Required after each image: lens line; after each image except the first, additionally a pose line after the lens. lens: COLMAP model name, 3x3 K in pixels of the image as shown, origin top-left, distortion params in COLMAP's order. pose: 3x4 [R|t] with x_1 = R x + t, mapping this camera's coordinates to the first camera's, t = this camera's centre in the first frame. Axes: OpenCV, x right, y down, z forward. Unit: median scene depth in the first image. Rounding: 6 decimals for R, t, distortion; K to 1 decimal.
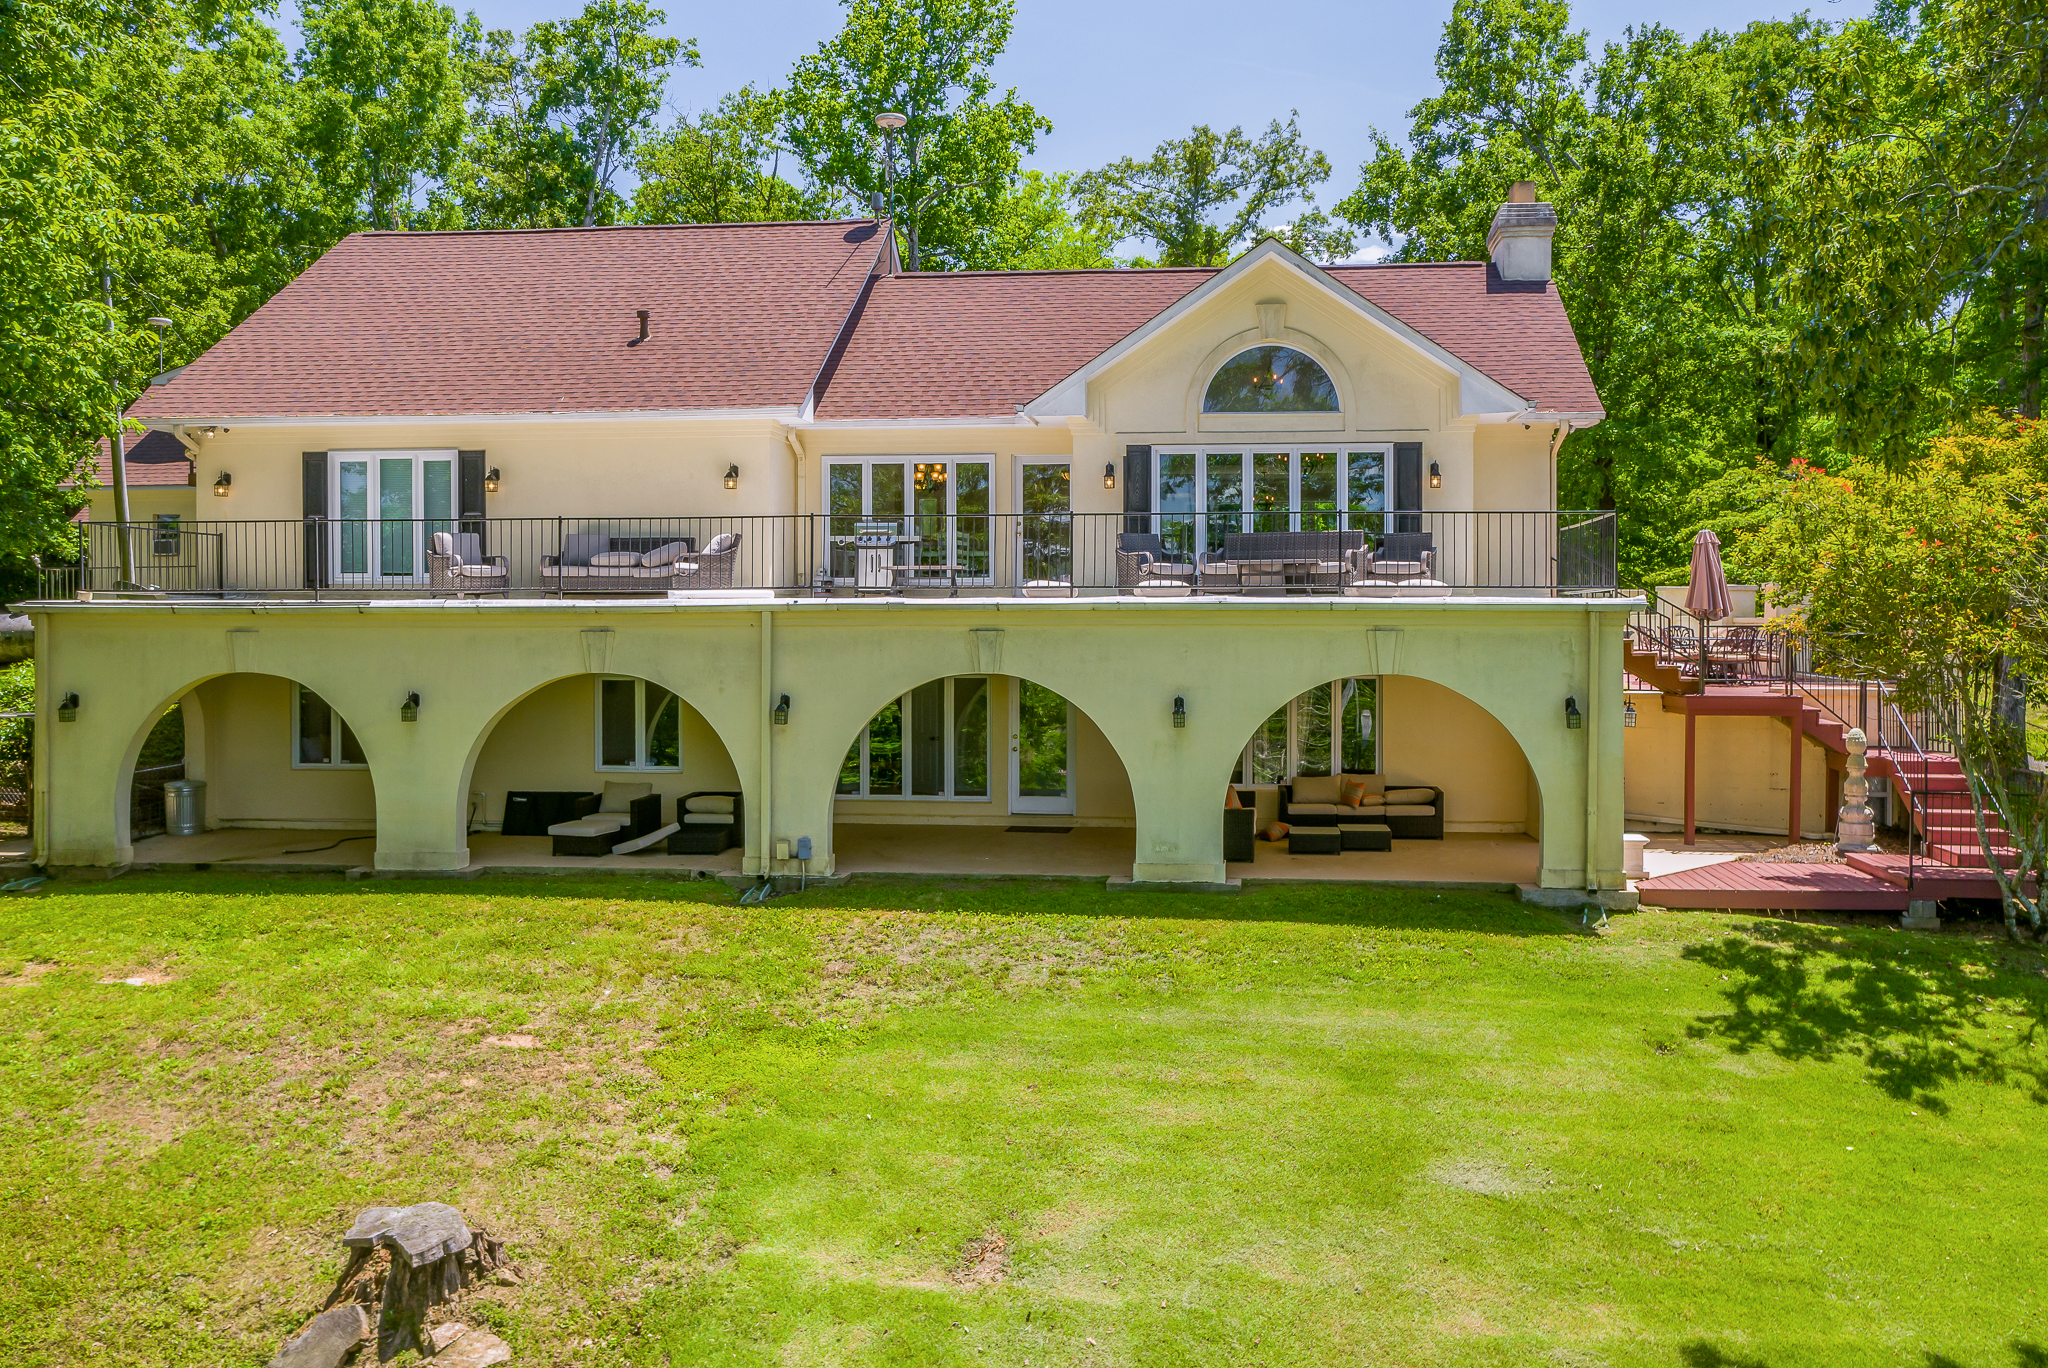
lens RADIAL K [[1665.8, 0, 1024.0], [0, 1665.8, 684.0], [0, 0, 1]] dist [-0.012597, 0.009687]
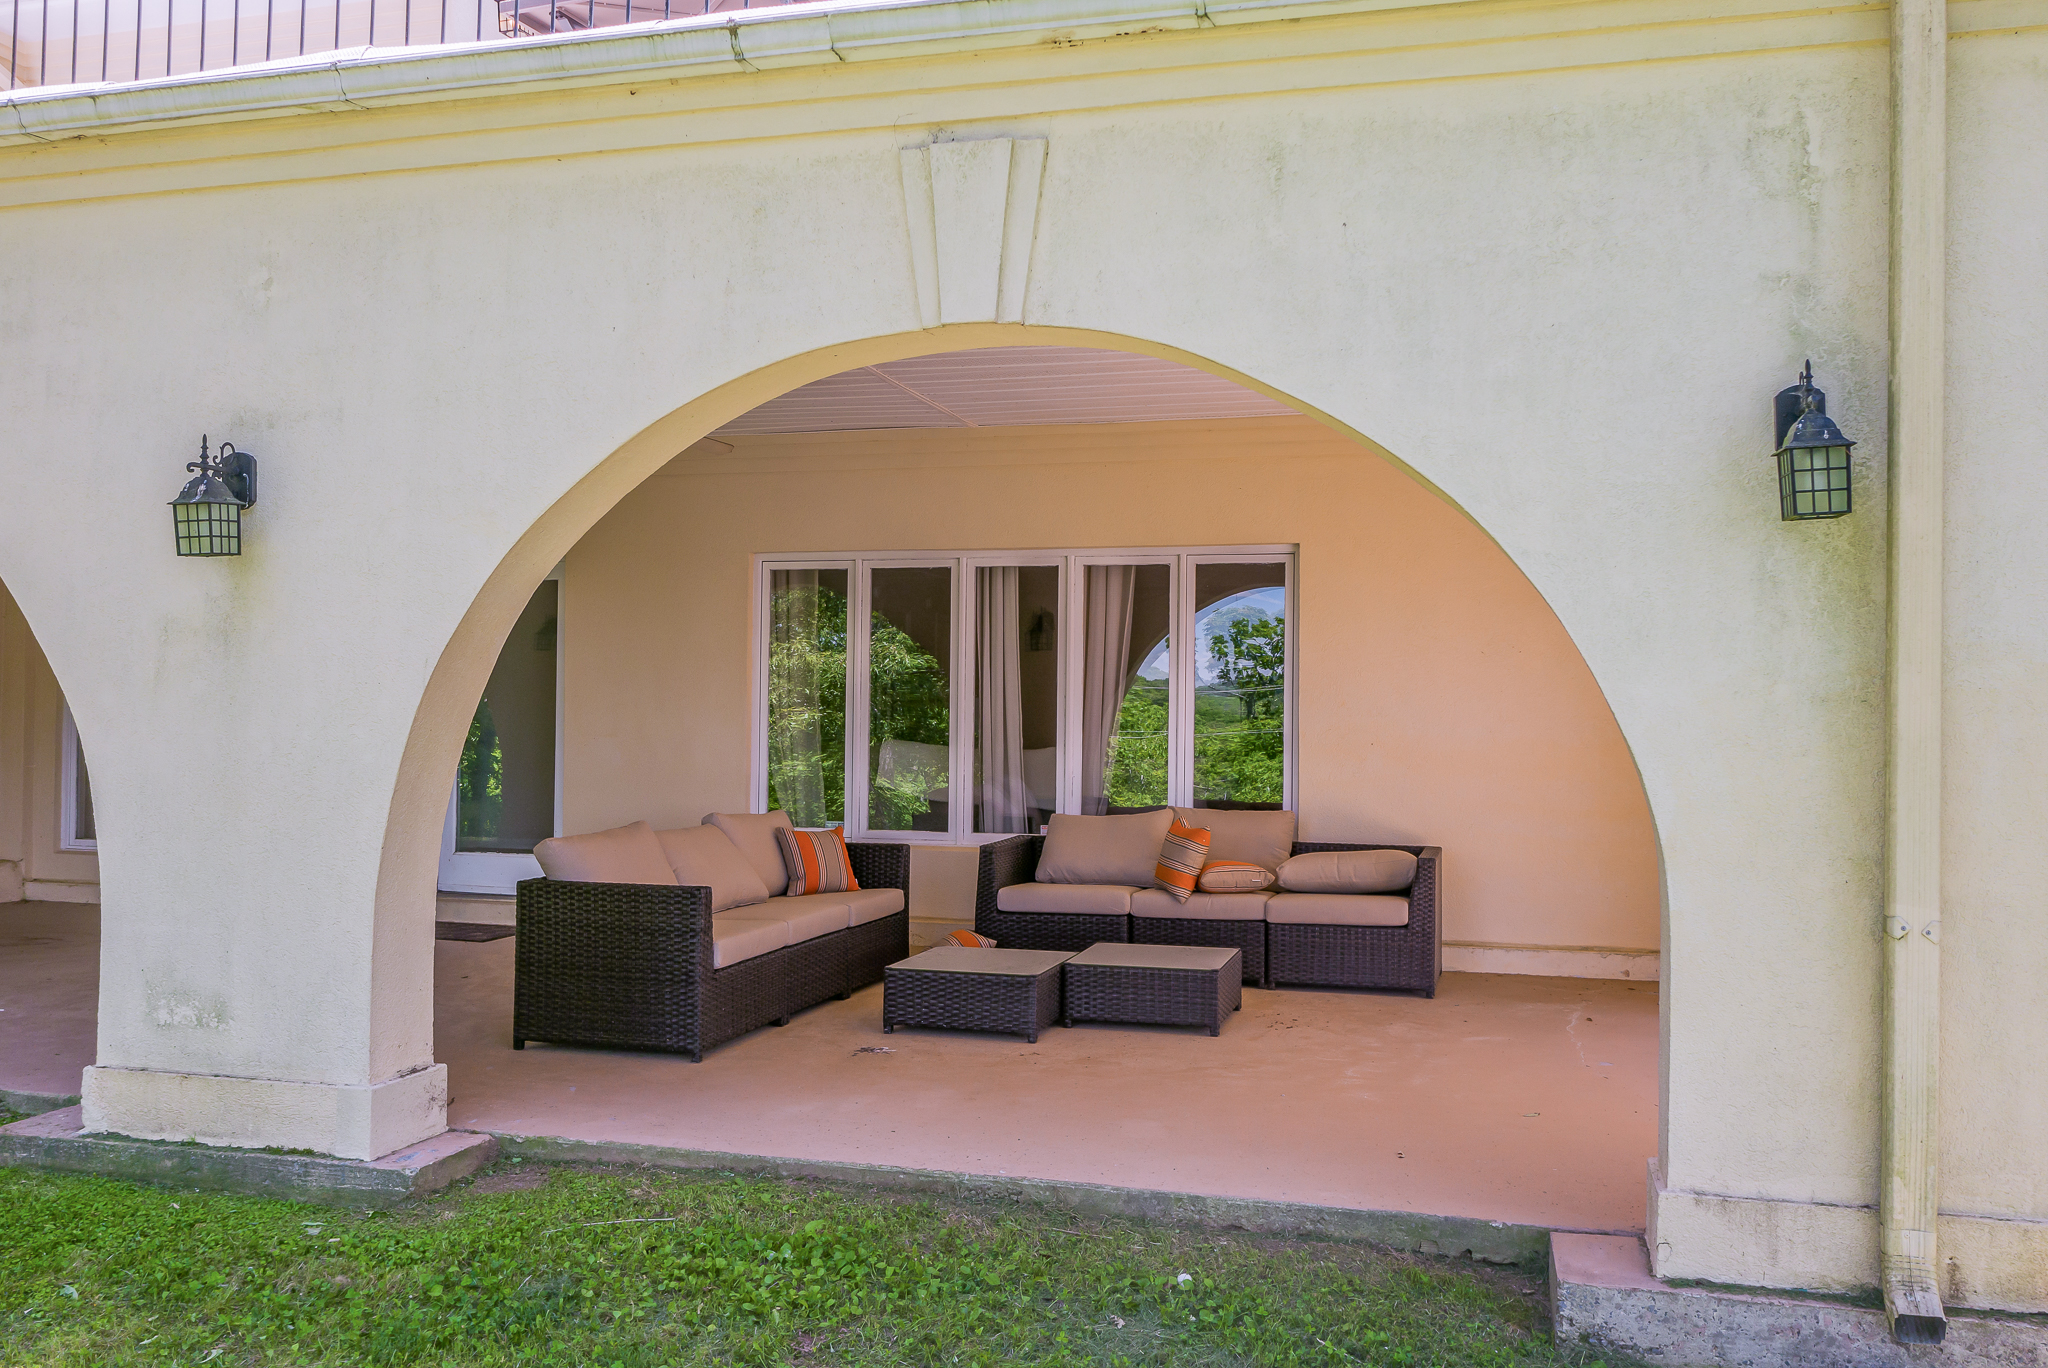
lens RADIAL K [[1558.5, 0, 1066.4], [0, 1558.5, 709.9], [0, 0, 1]] dist [-0.006994, -0.003917]
pose [[0.990435, 0.011658, -0.137486, 0.222353], [-0.018798, 0.998534, -0.050749, 0.052159], [0.136692, 0.052848, 0.989203, 0.669318]]
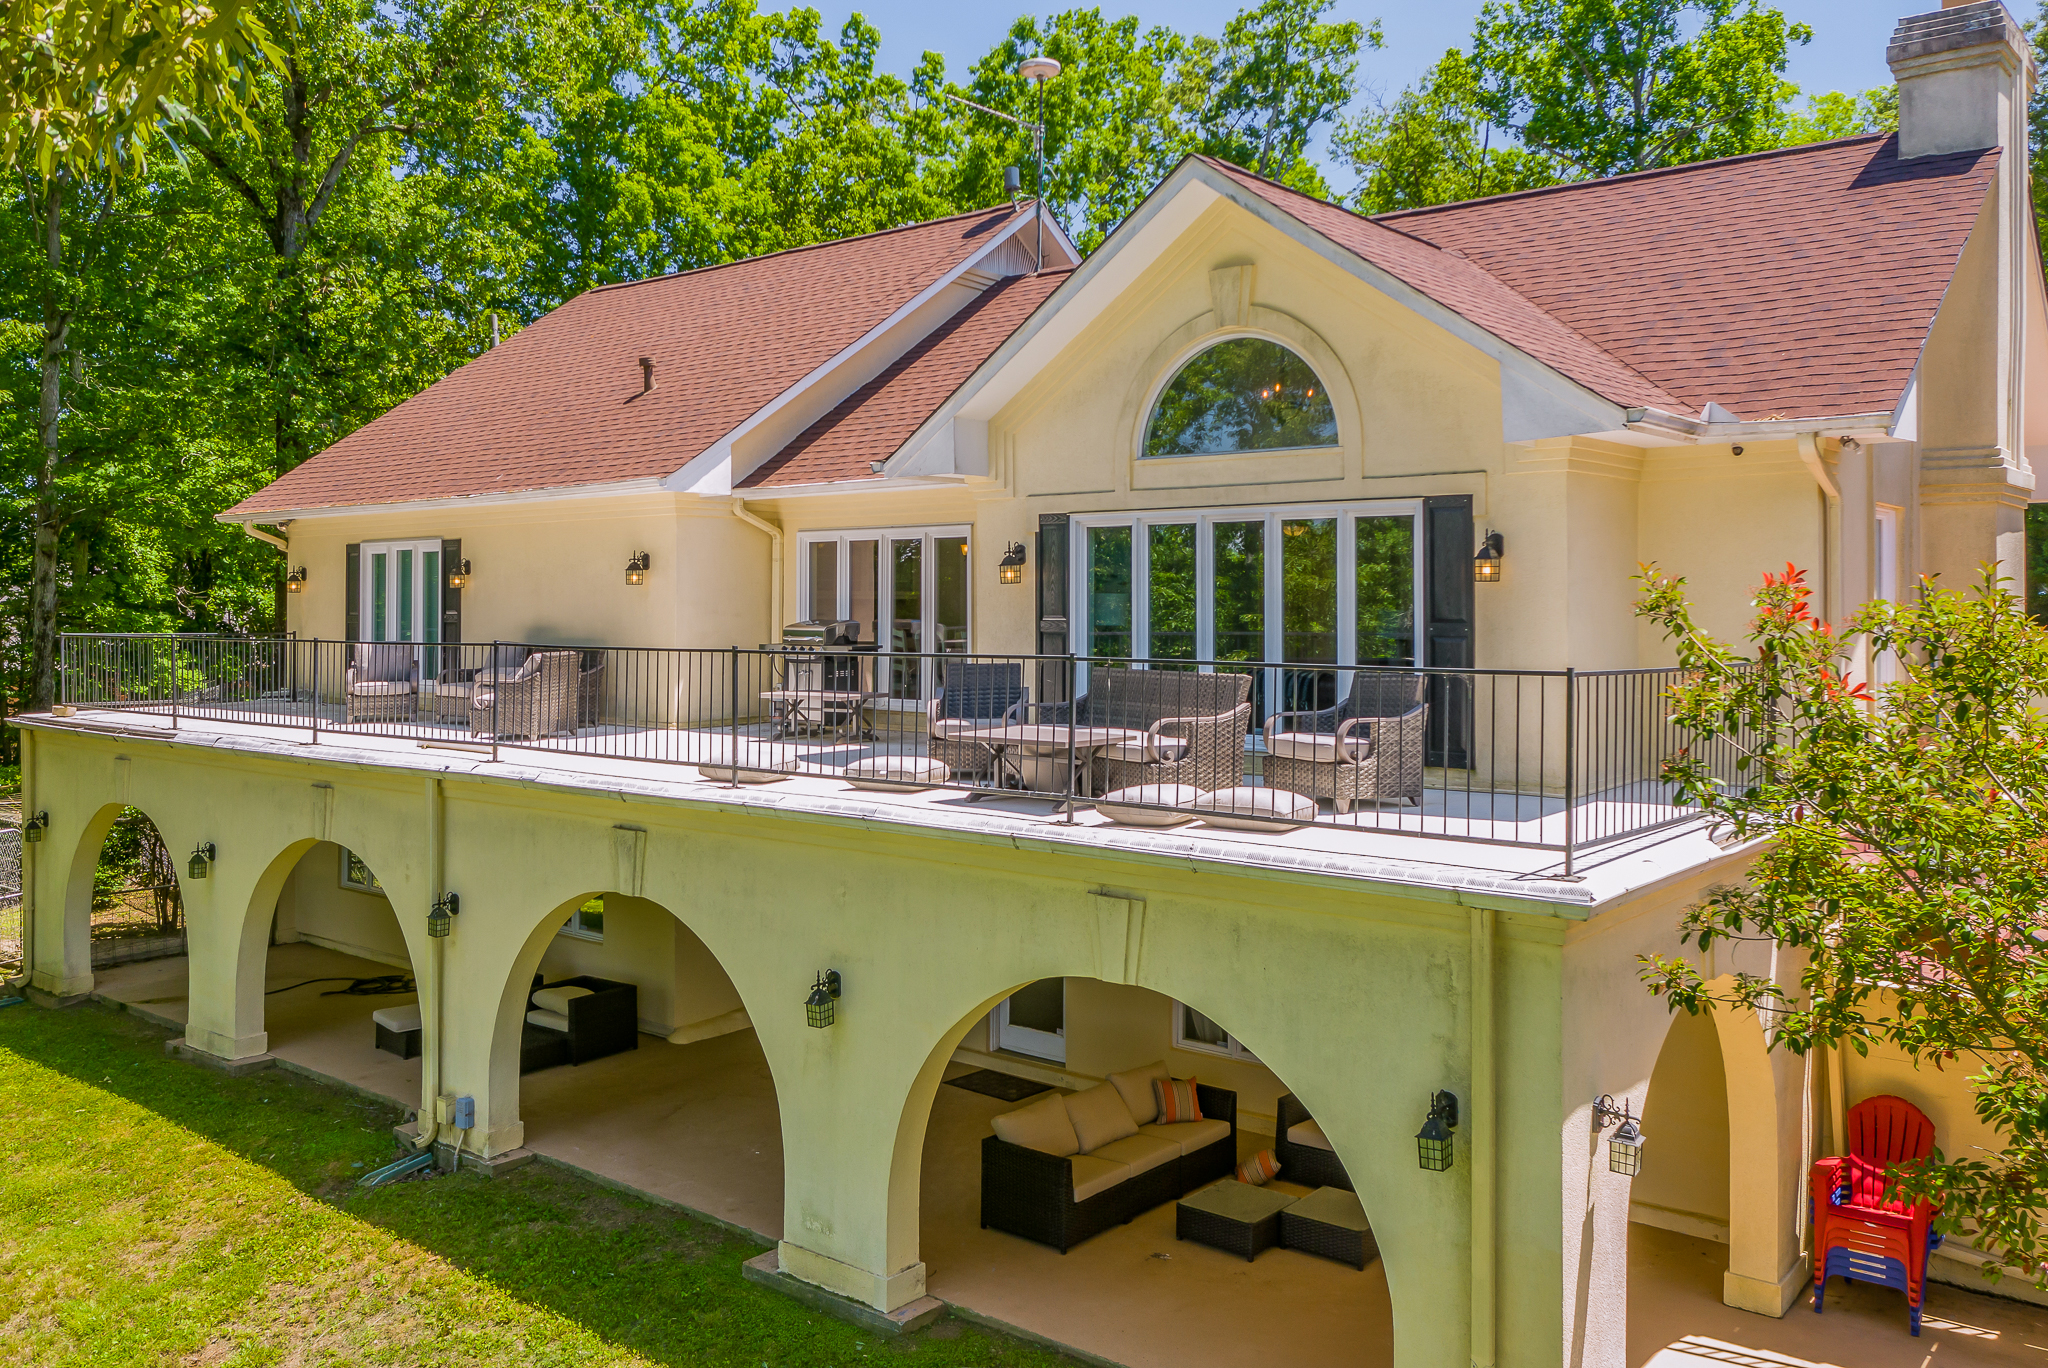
lens RADIAL K [[1655.1, 0, 1025.3], [0, 1655.1, 601.0], [0, 0, 1]] dist [-0.002125, 0.004364]
pose [[0.833150, -0.002429, -0.553041, 0.403539], [-0.023899, 0.998898, -0.040392, -0.085166], [0.552530, 0.046870, 0.832174, 0.475673]]
